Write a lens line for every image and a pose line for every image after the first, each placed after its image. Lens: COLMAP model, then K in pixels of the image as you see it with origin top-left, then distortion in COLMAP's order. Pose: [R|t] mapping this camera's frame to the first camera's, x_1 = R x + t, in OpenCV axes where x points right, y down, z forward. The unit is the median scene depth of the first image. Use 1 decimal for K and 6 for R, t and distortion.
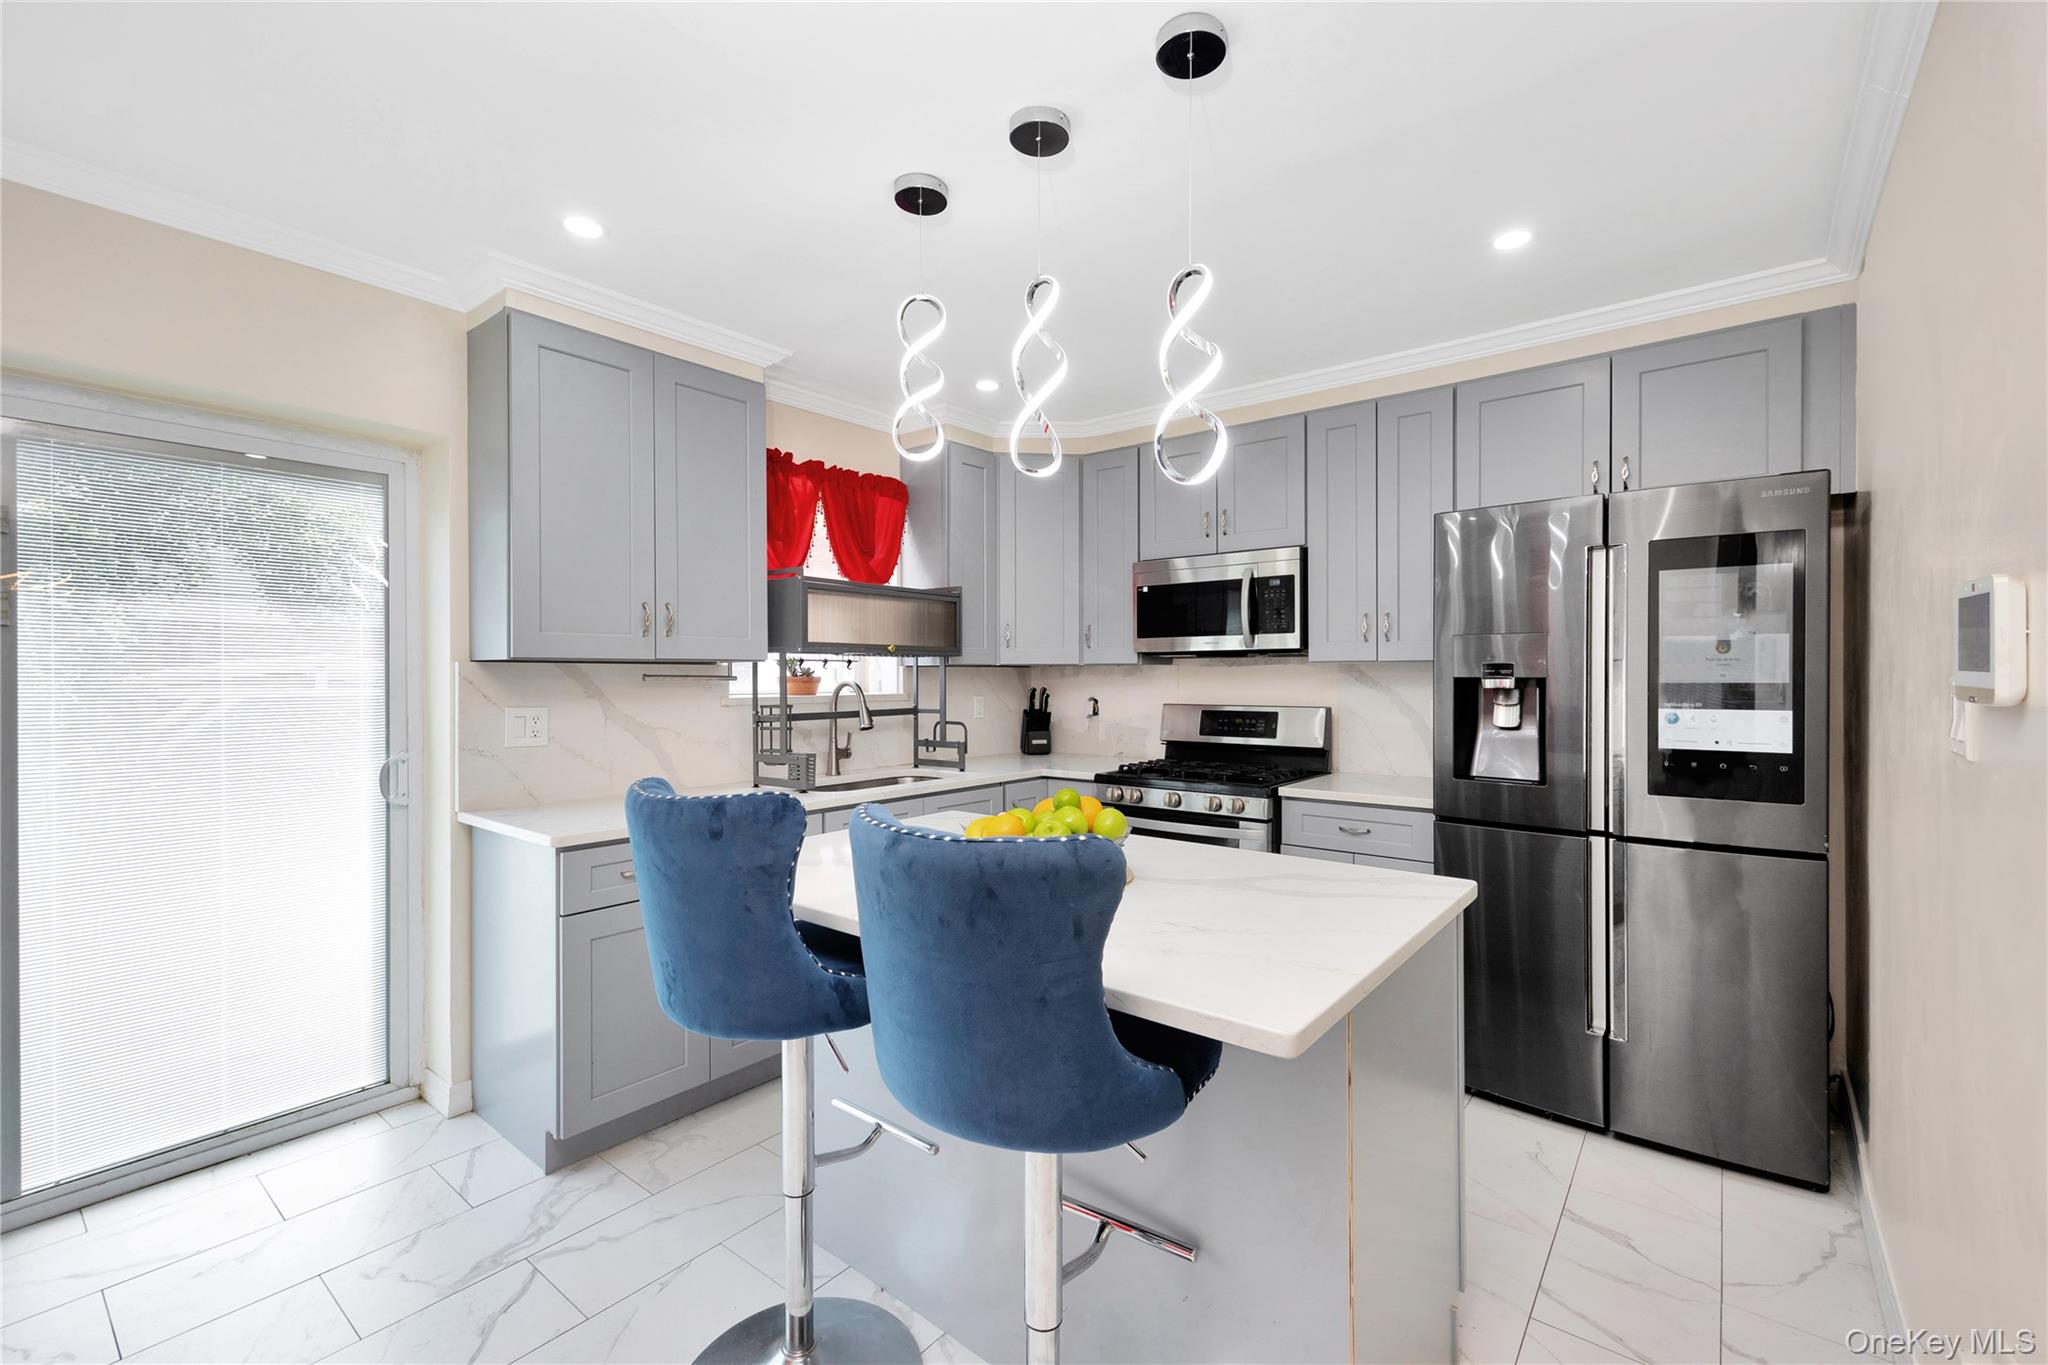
lens RADIAL K [[849.7, 0, 1024.0], [0, 849.7, 682.5], [0, 0, 1]] dist [0.000226, 0.000041]
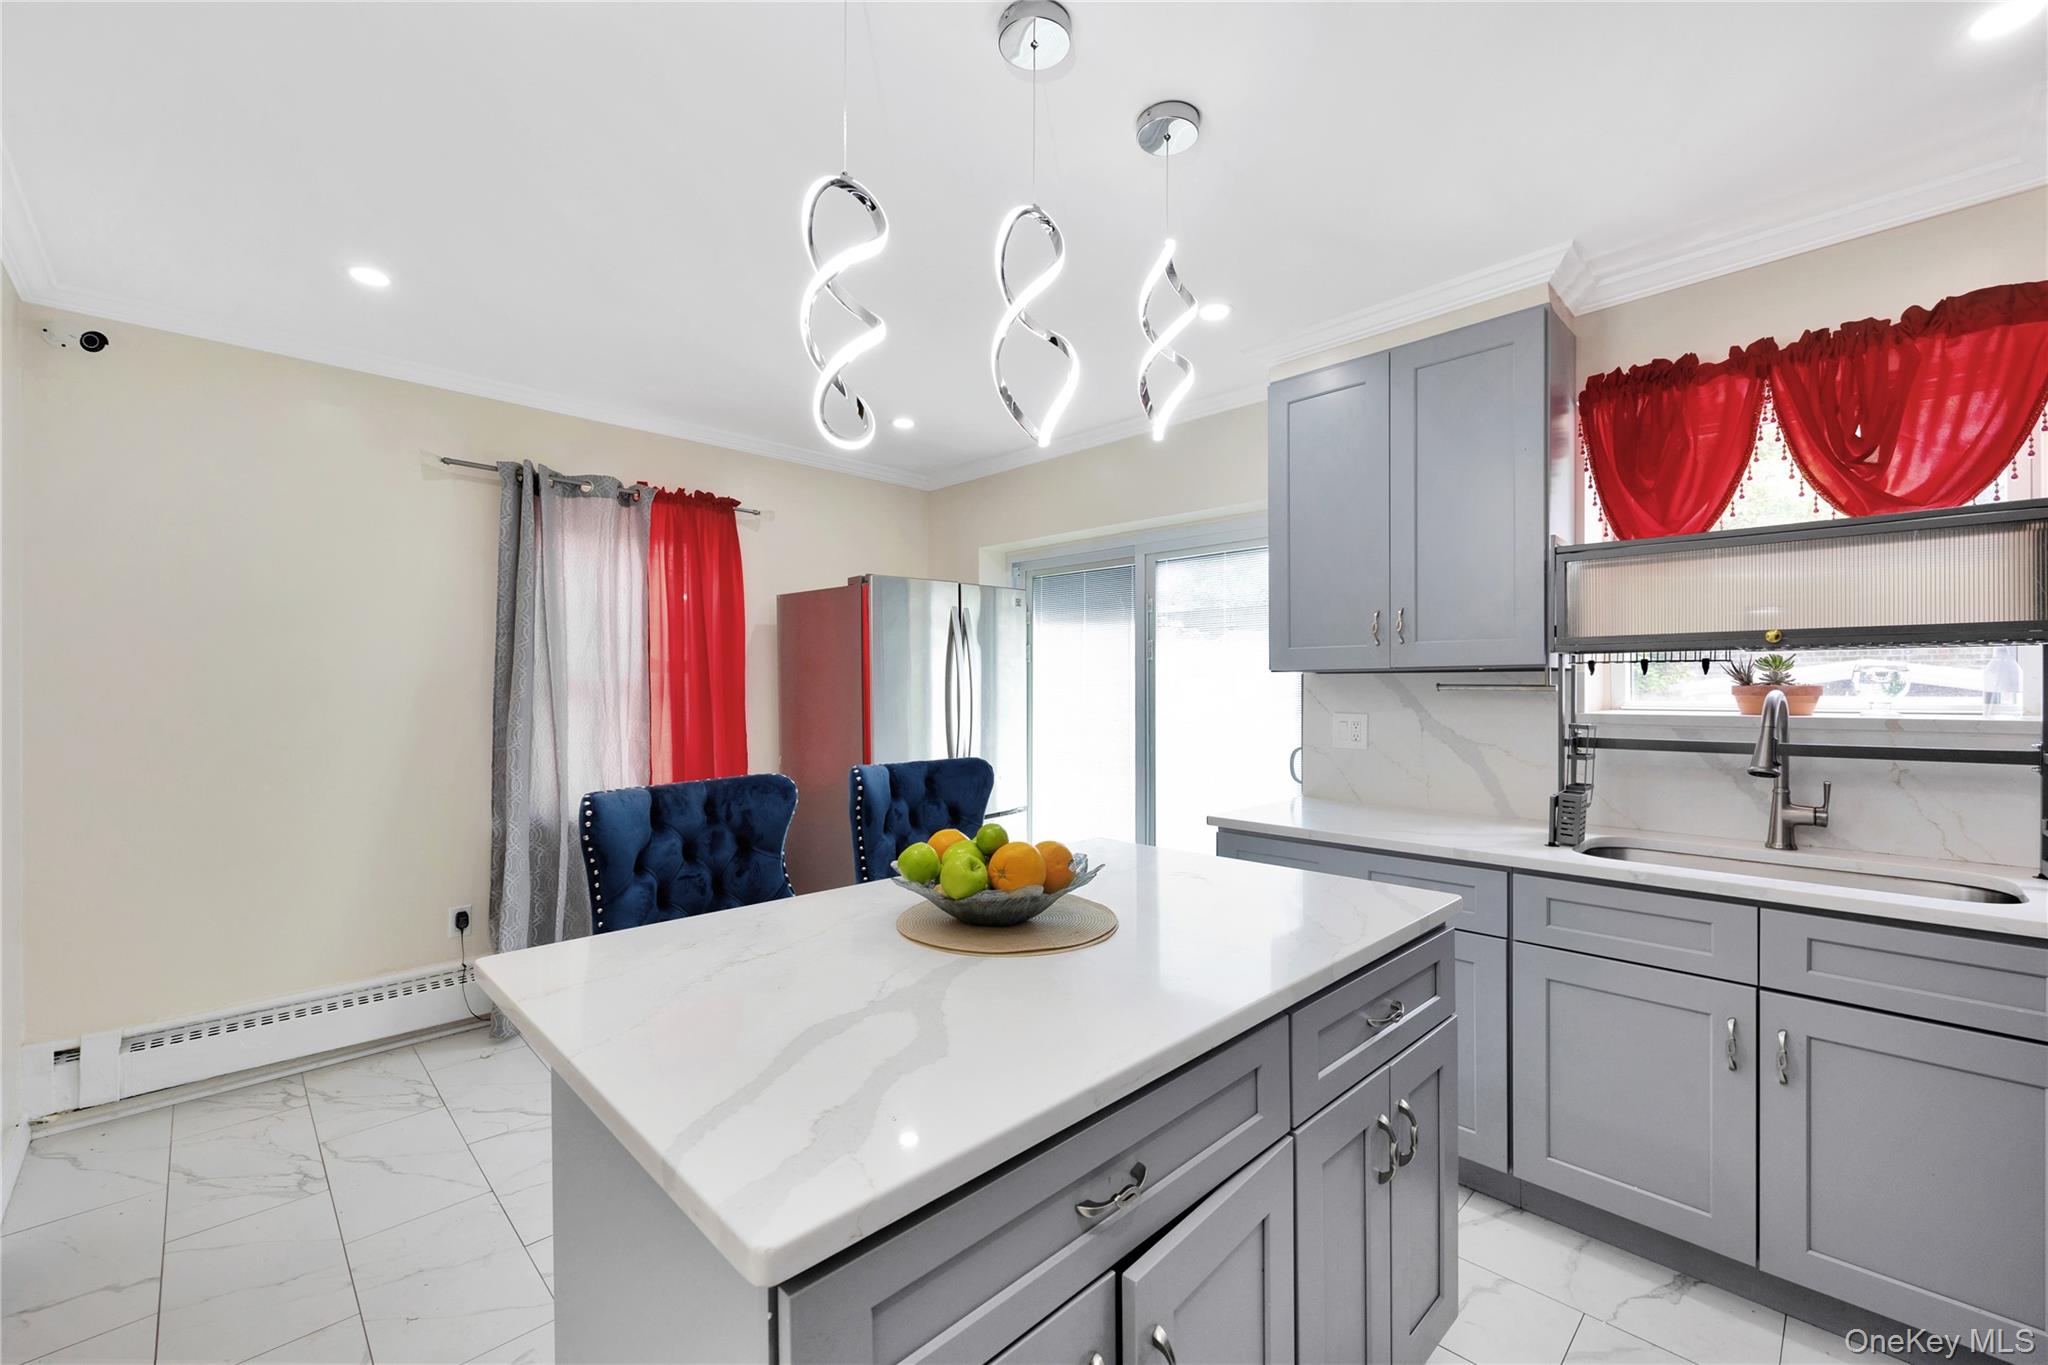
lens RADIAL K [[849.7, 0, 1024.0], [0, 849.7, 682.5], [0, 0, 1]] dist [0.000226, 0.000041]
pose [[-0.108431, -0.002796, -0.994100, 0.462170], [-0.003642, 0.999990, -0.002415, -0.005942], [0.994097, 0.003358, -0.108440, 0.561277]]
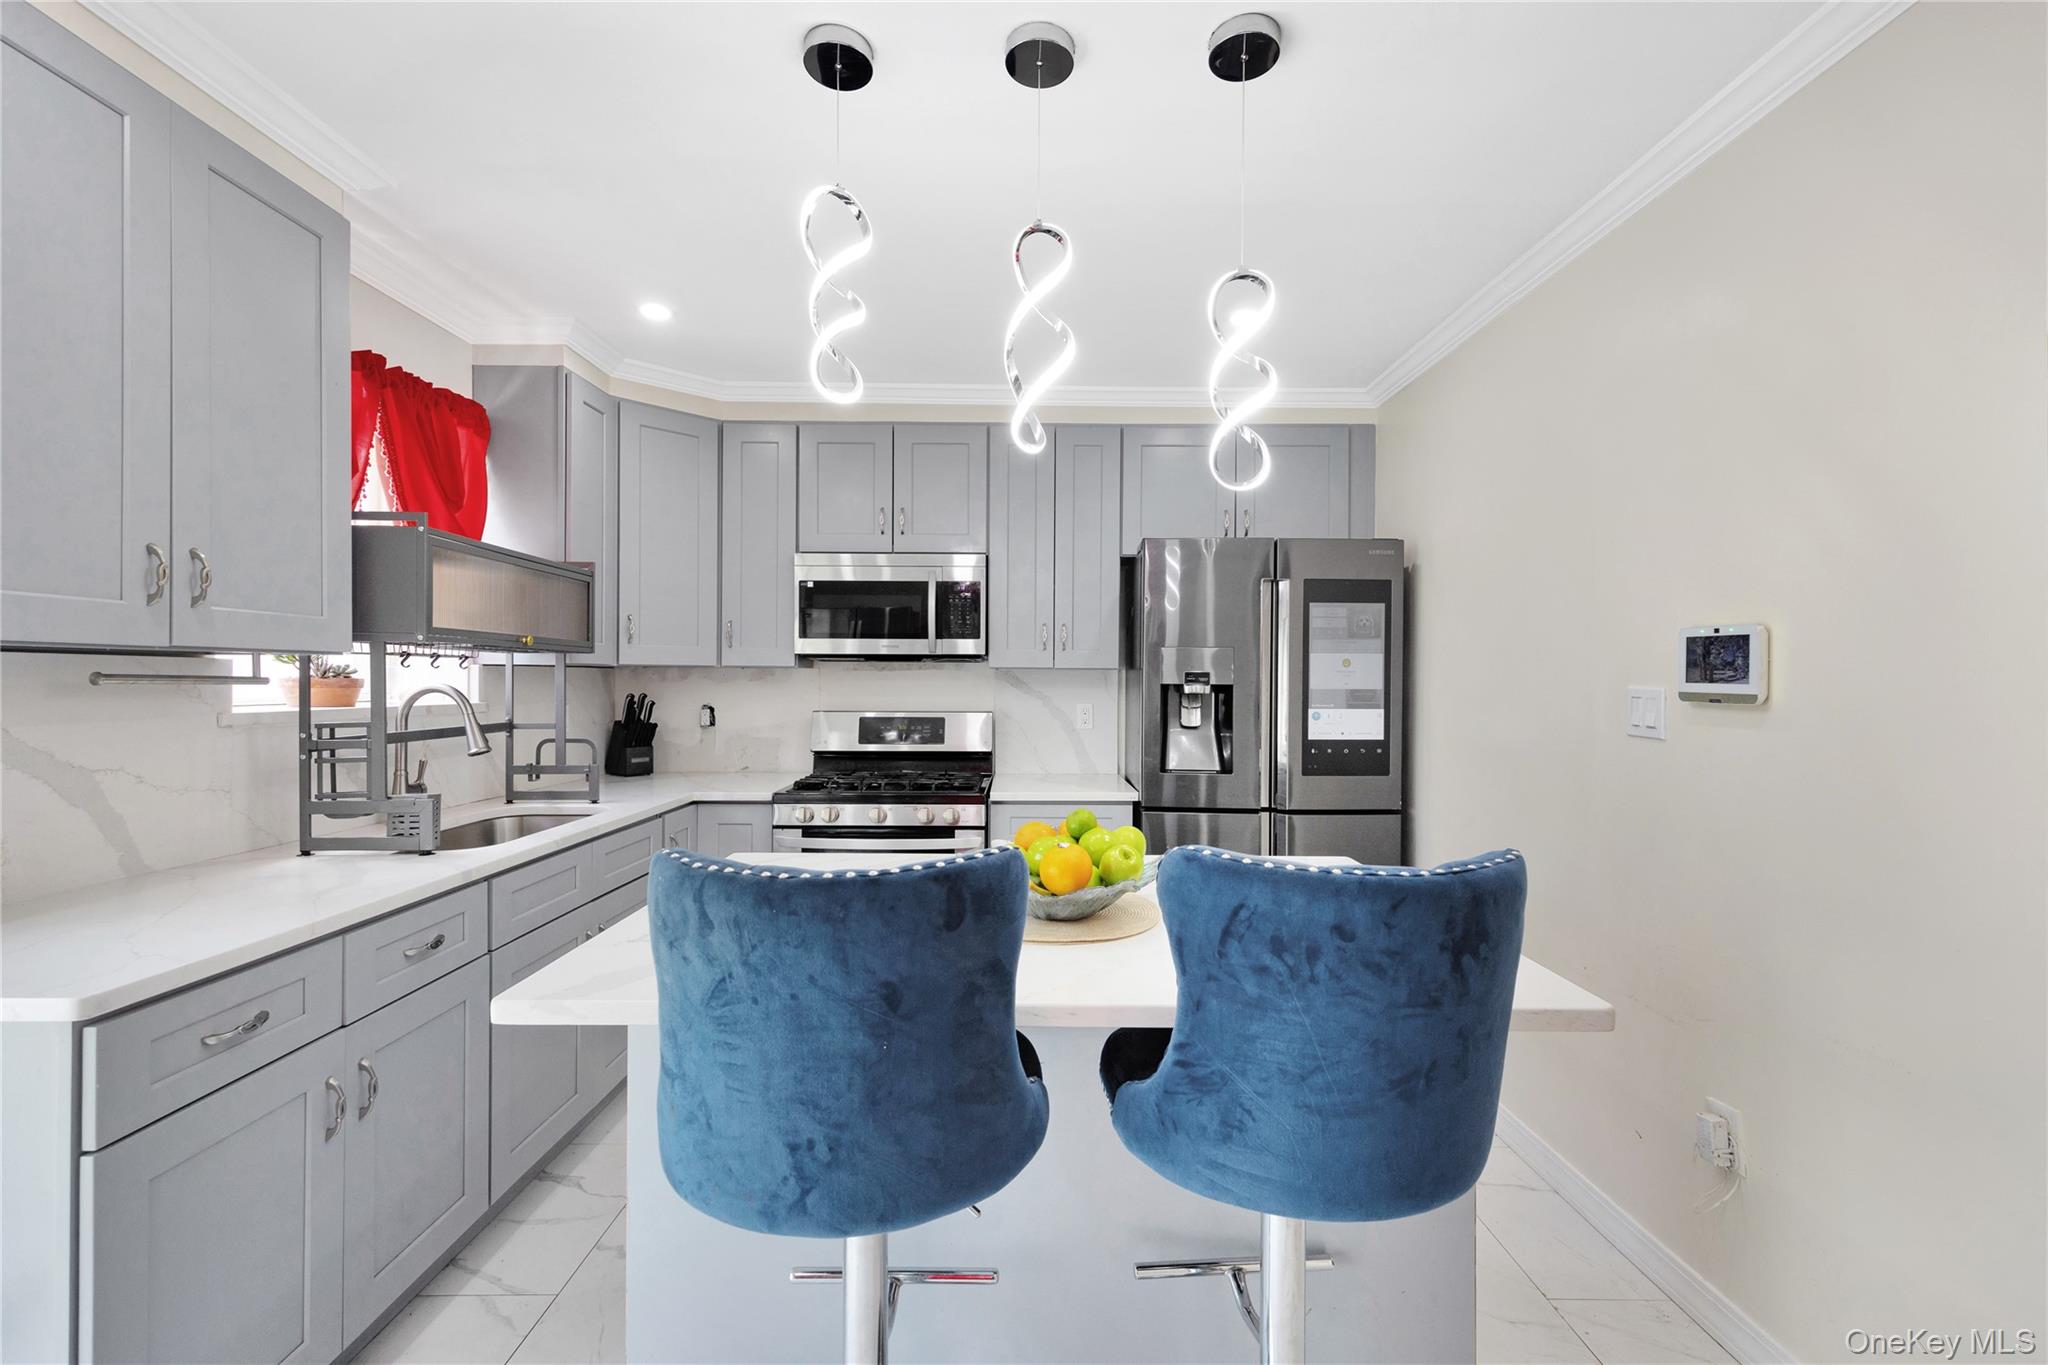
lens RADIAL K [[860.5, 0, 1017.7], [0, 860.5, 686.6], [0, 0, 1]] dist [0.010051, -0.000038]
pose [[0.785515, 0.001395, 0.618841, -0.281418], [-0.001924, 0.999998, 0.000188, -0.001975], [-0.618840, -0.001338, 0.785516, 0.165621]]
